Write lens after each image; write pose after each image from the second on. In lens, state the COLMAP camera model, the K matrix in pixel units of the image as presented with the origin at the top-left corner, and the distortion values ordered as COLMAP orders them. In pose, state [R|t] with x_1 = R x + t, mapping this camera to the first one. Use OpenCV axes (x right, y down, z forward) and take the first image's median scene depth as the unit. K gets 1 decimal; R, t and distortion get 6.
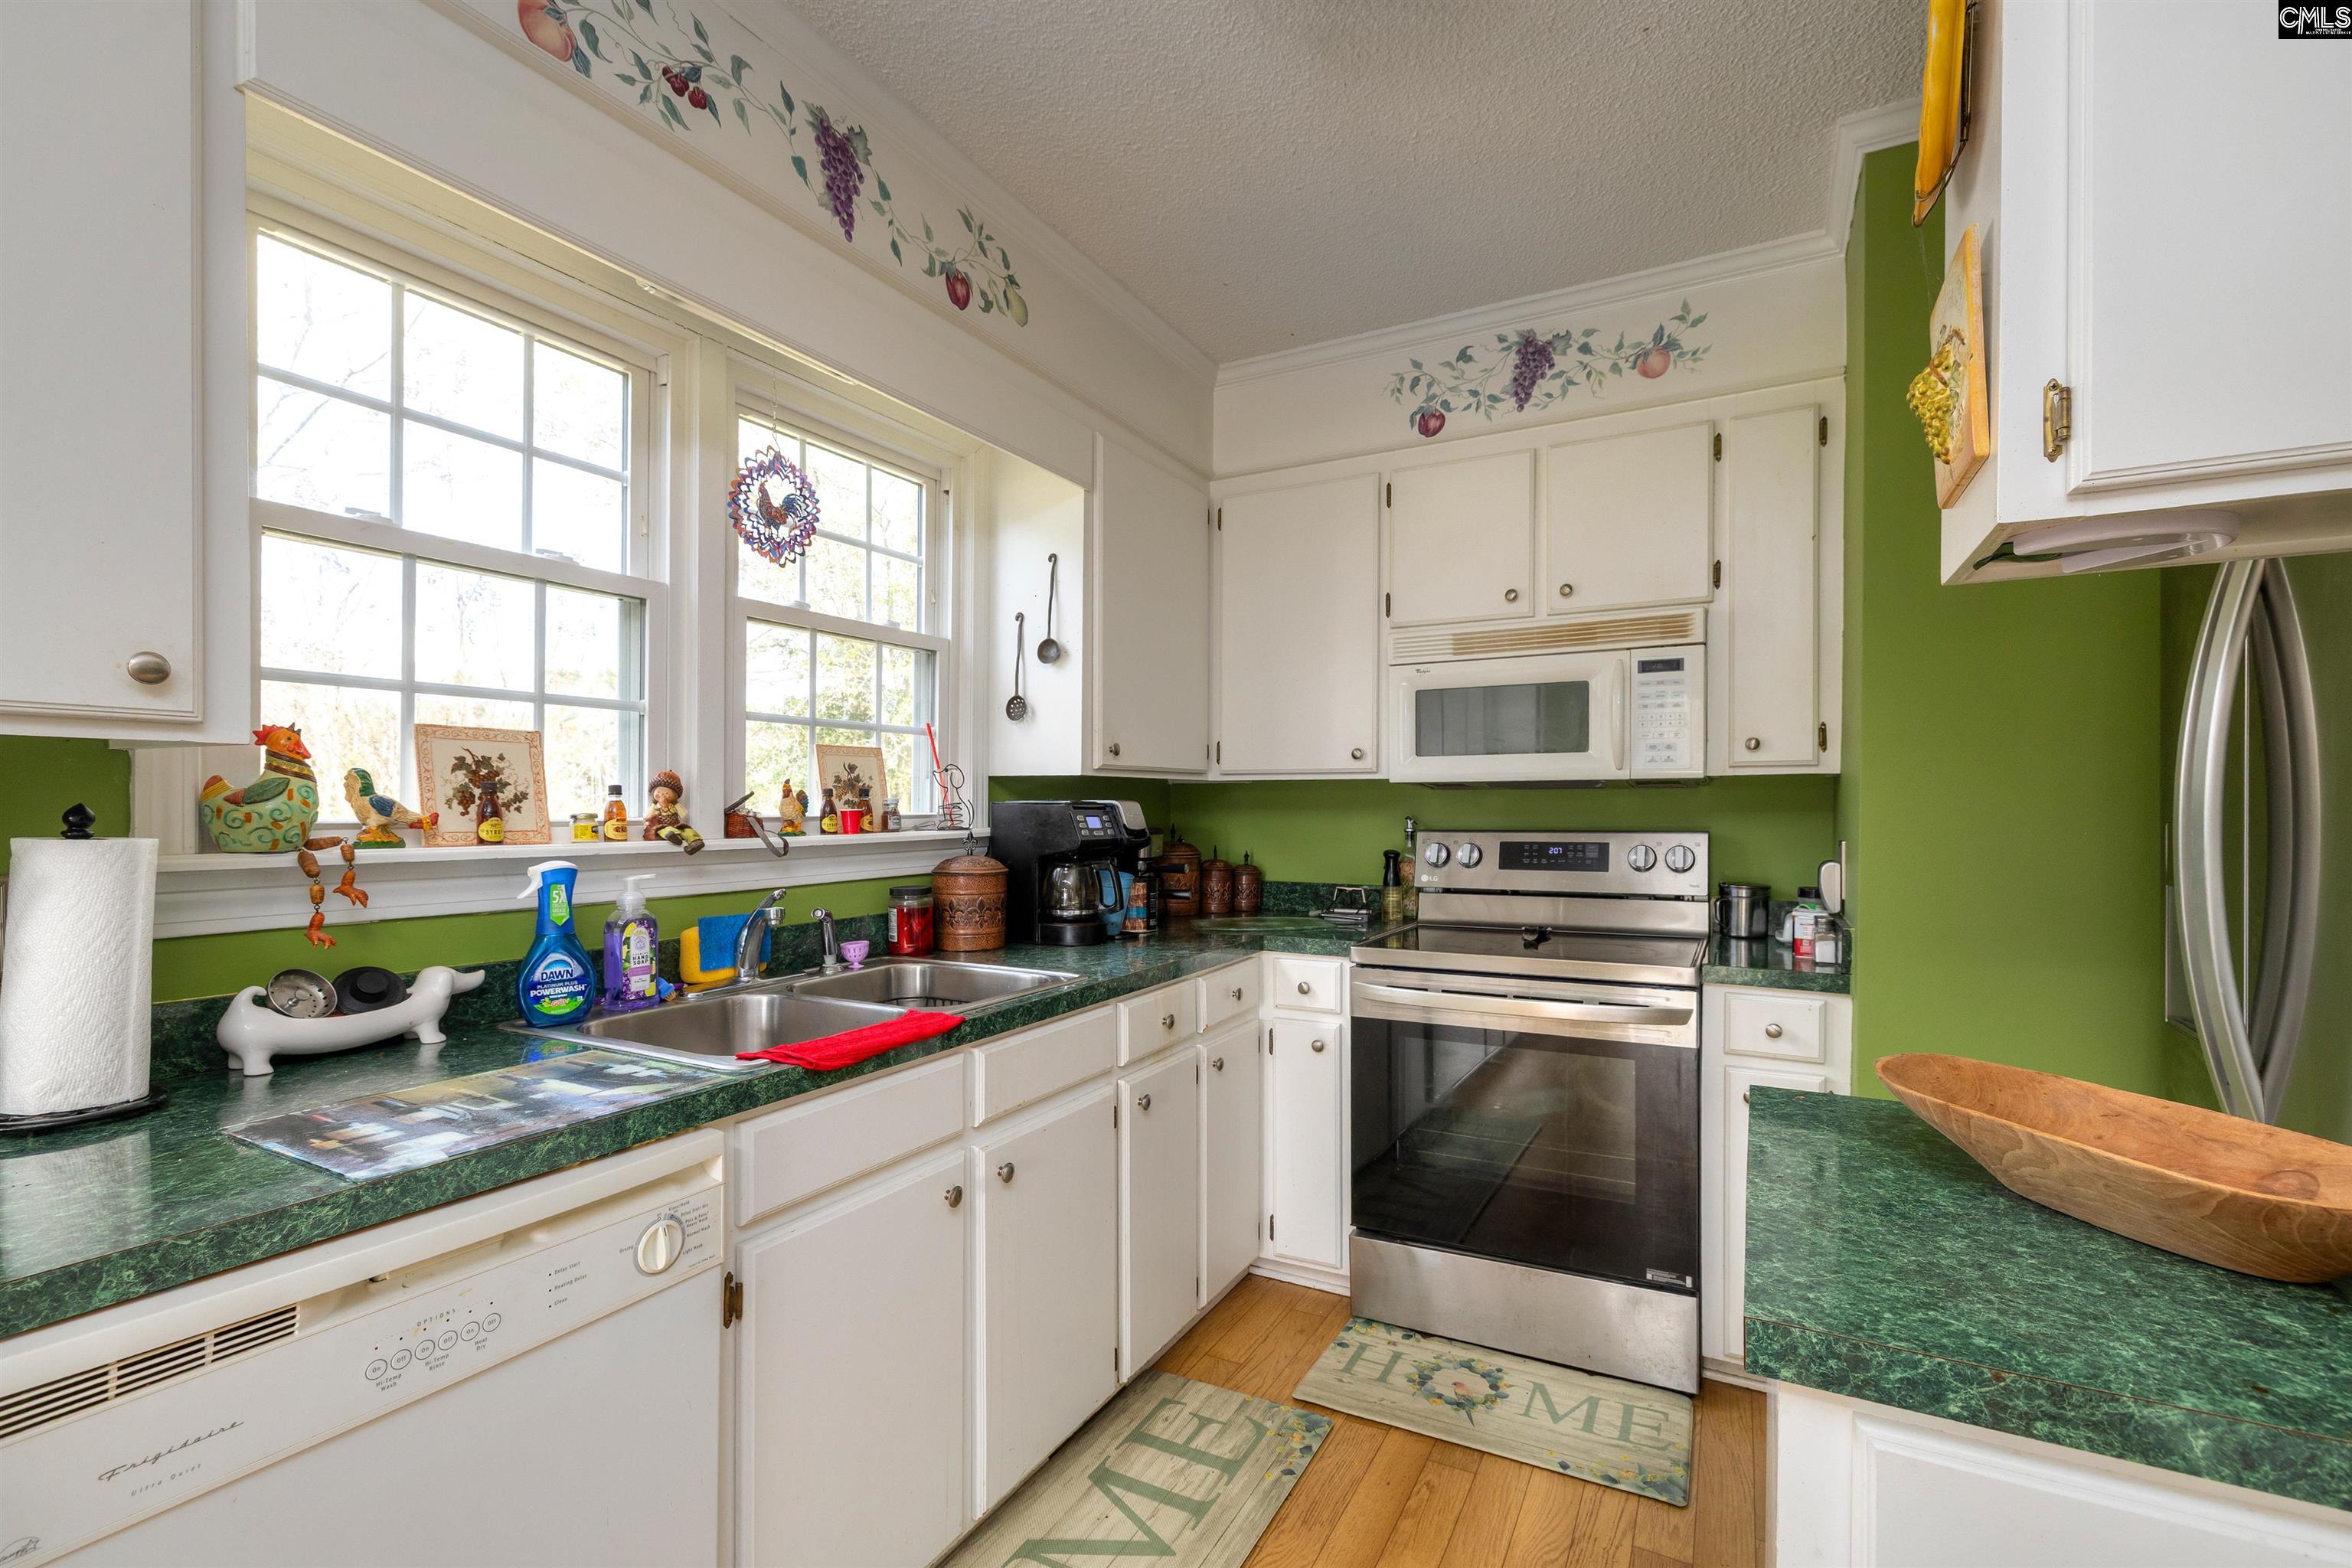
lens RADIAL K [[1046.6, 0, 1179.6], [0, 1046.6, 838.4], [0, 0, 1]] dist [-0.001263, -0.000071]
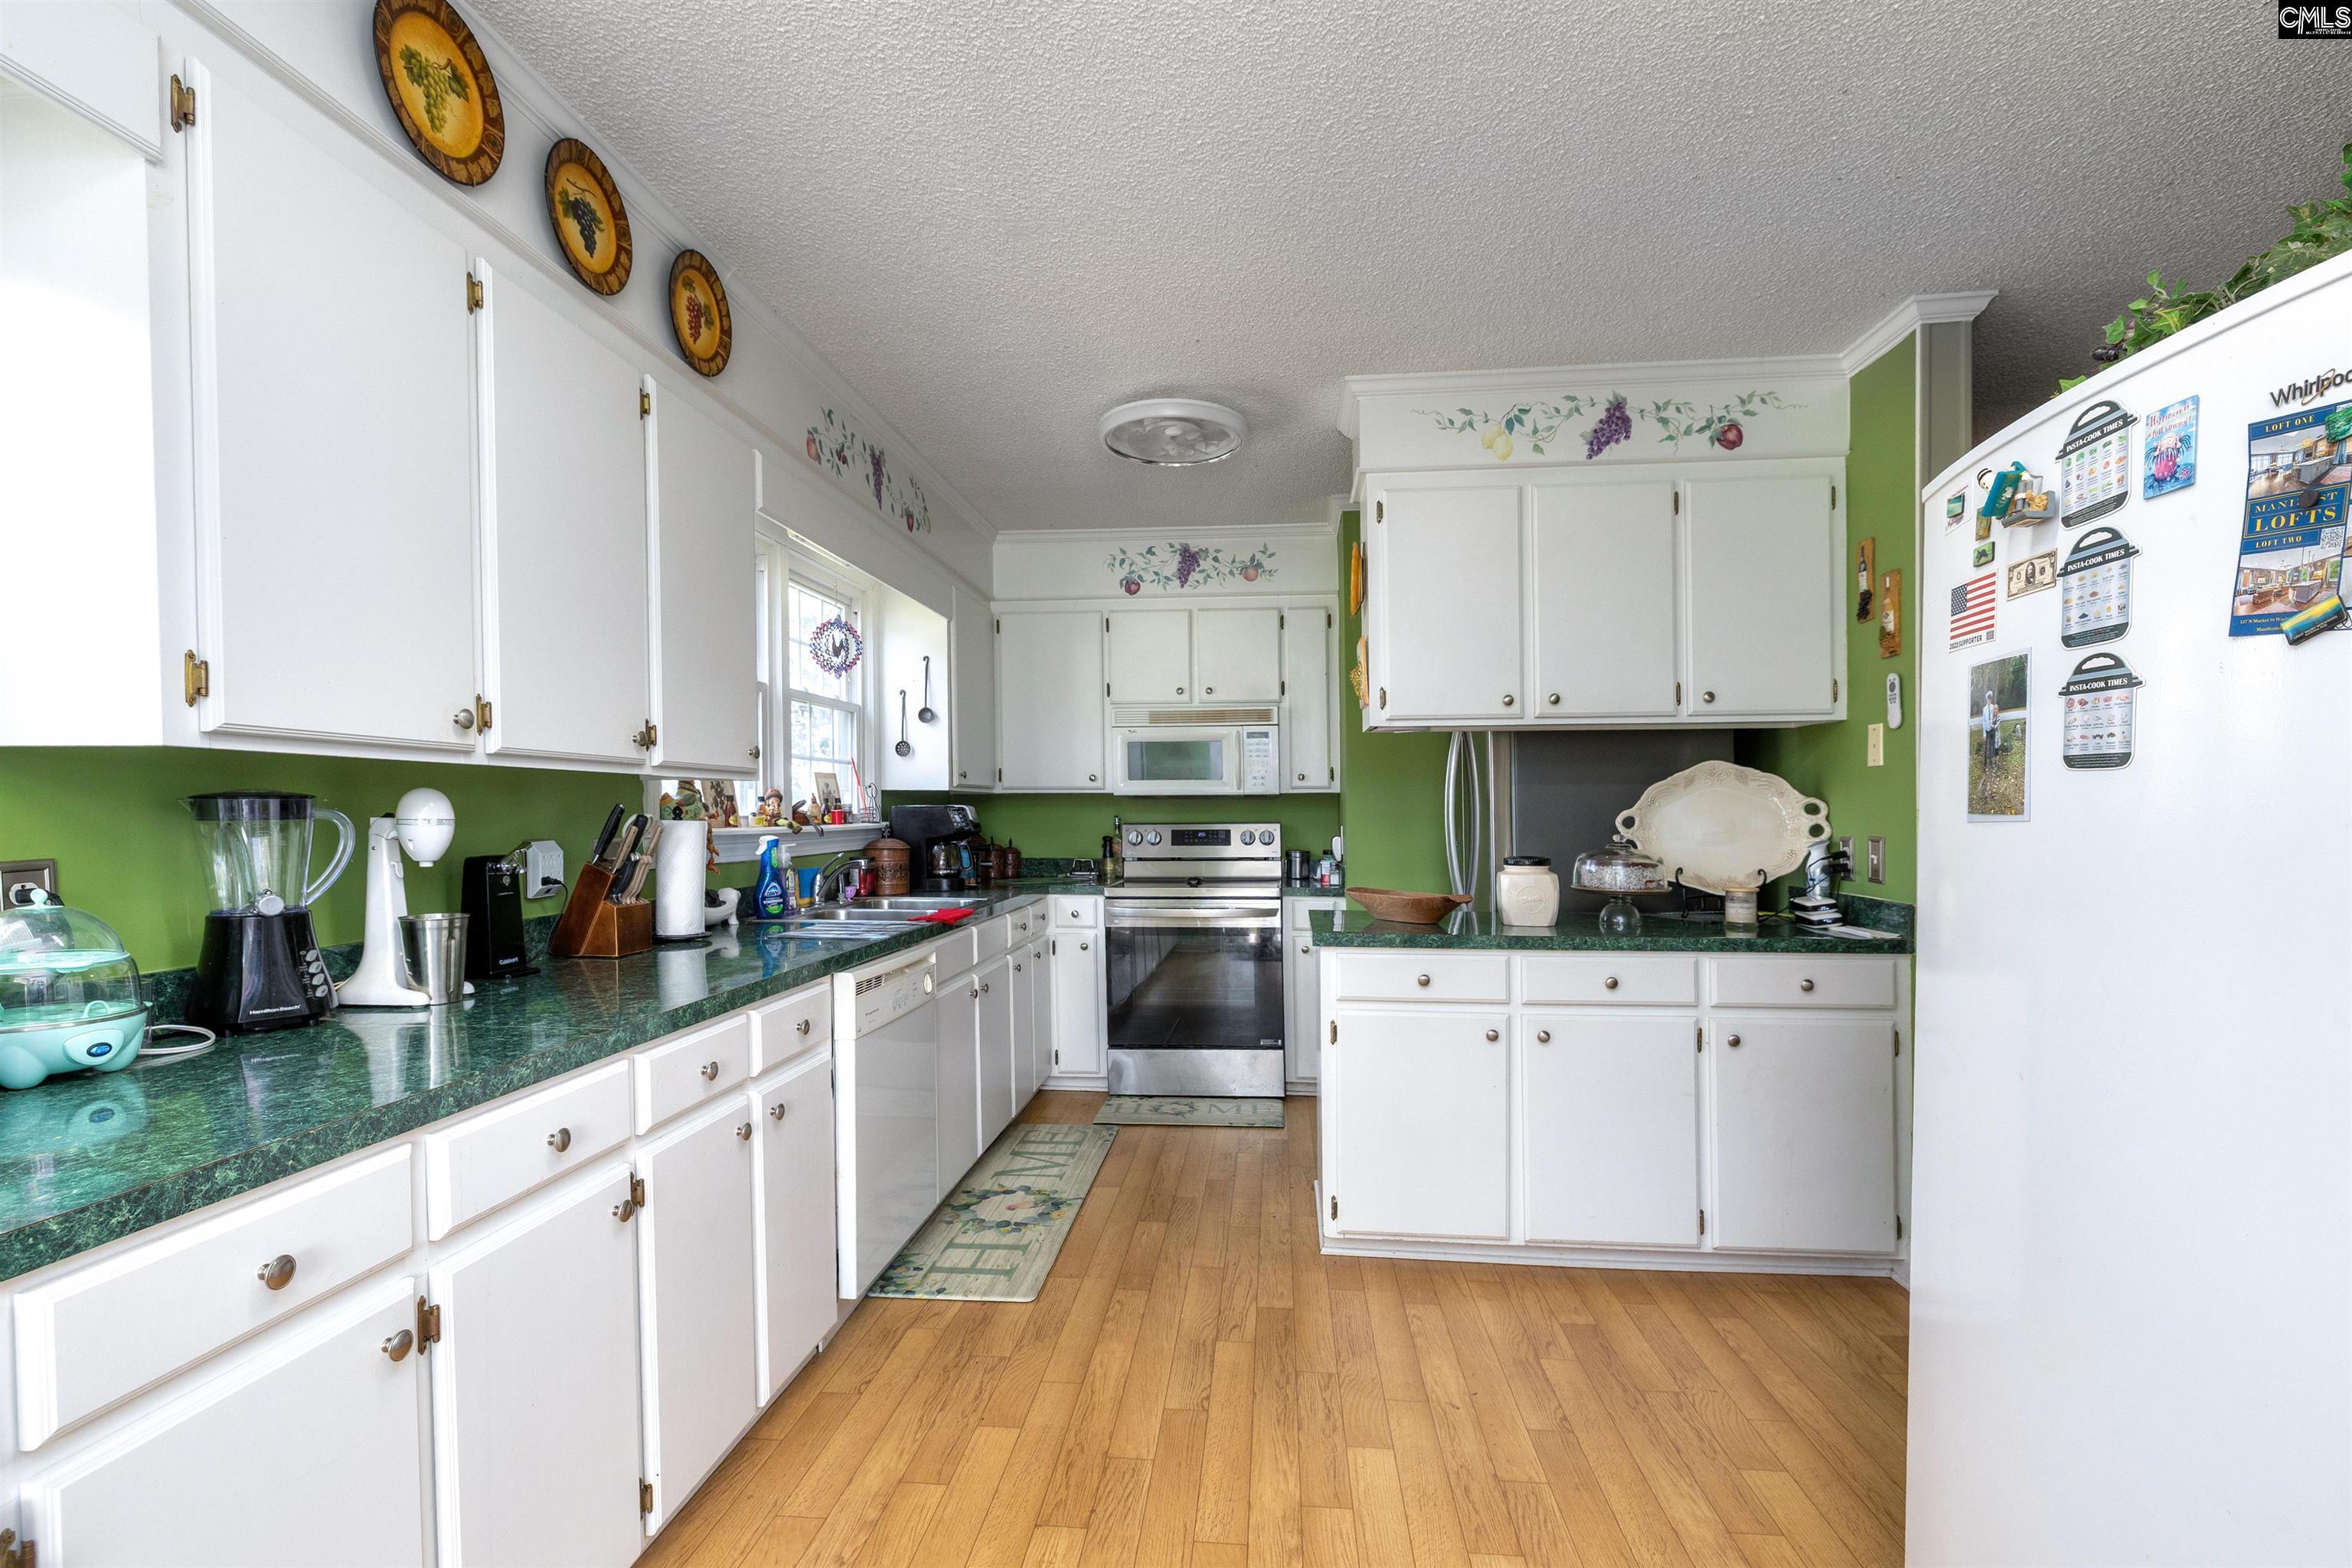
lens RADIAL K [[1022.0, 0, 1176.0], [0, 1022.0, 784.0], [0, 0, 1]] dist [-0.000217, -0.000234]
pose [[0.924620, 0.010339, 0.380751, -0.373819], [0.011789, 0.998376, -0.055739, 0.024947], [-0.380709, 0.056026, 0.922996, -0.636585]]
